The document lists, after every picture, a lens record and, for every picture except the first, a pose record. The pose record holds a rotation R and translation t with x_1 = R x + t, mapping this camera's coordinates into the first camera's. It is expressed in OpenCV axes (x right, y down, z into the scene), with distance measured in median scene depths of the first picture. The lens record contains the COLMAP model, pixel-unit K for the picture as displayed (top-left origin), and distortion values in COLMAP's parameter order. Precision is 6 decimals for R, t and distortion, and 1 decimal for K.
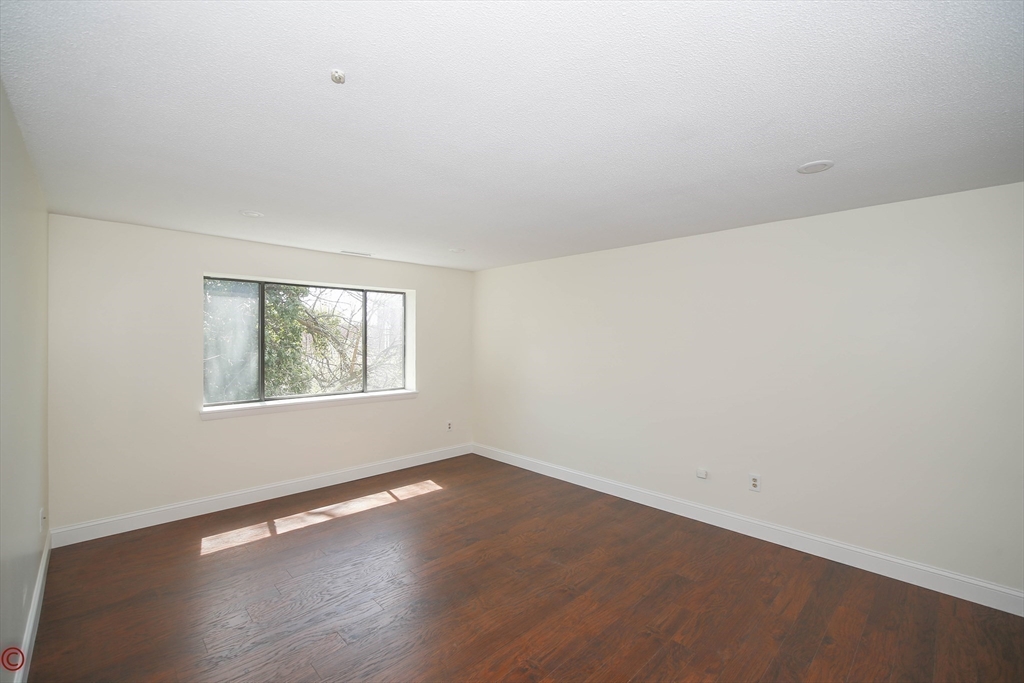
lens RADIAL K [[436.7, 0, 520.9], [0, 436.7, 337.7], [0, 0, 1]] dist [-0.014217, 0.001767]
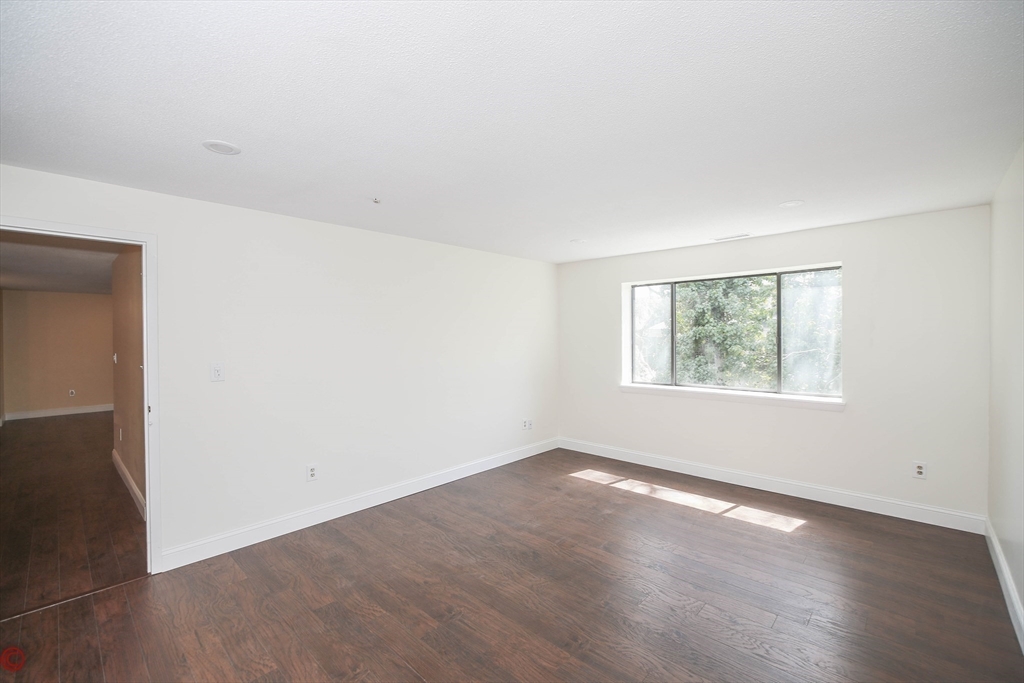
lens RADIAL K [[436.7, 0, 511.1], [0, 436.7, 345.1], [0, 0, 1]] dist [-0.014217, 0.001767]
pose [[0.030463, 0.021440, -0.999306, 0.643719], [0.016840, 0.999617, 0.021960, 0.005165], [0.999394, -0.017497, 0.030091, 0.617520]]
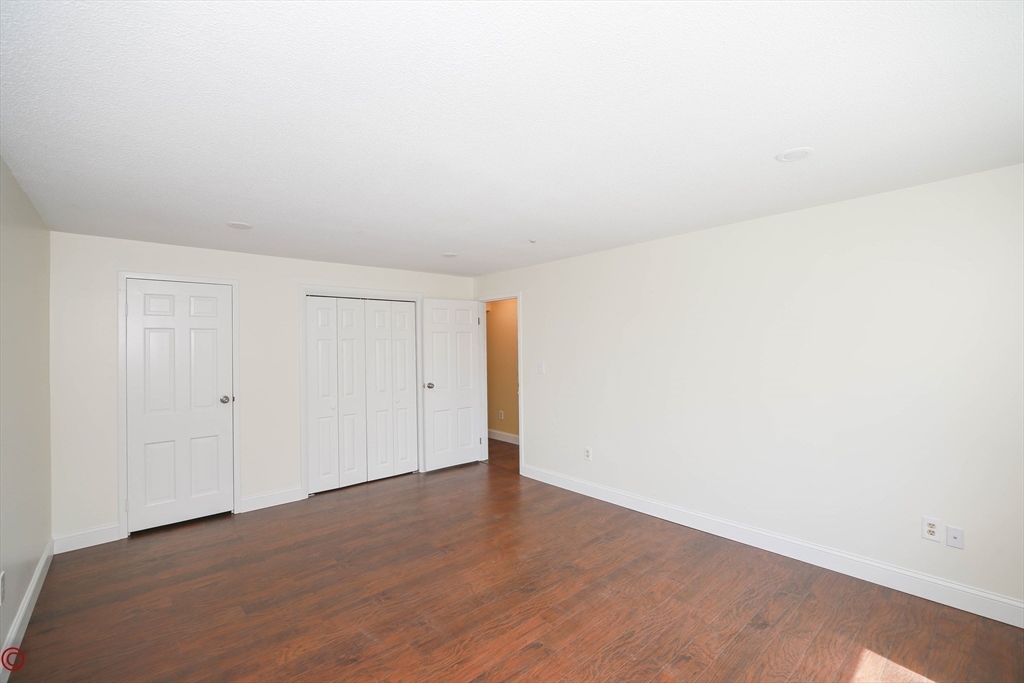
lens RADIAL K [[436.7, 0, 515.9], [0, 436.7, 339.9], [0, 0, 1]] dist [-0.014217, 0.001767]
pose [[-0.998376, 0.009542, 0.056170, -0.182282], [0.007929, 0.999552, -0.028861, 0.017125], [-0.056421, -0.028368, -0.998004, 1.418642]]
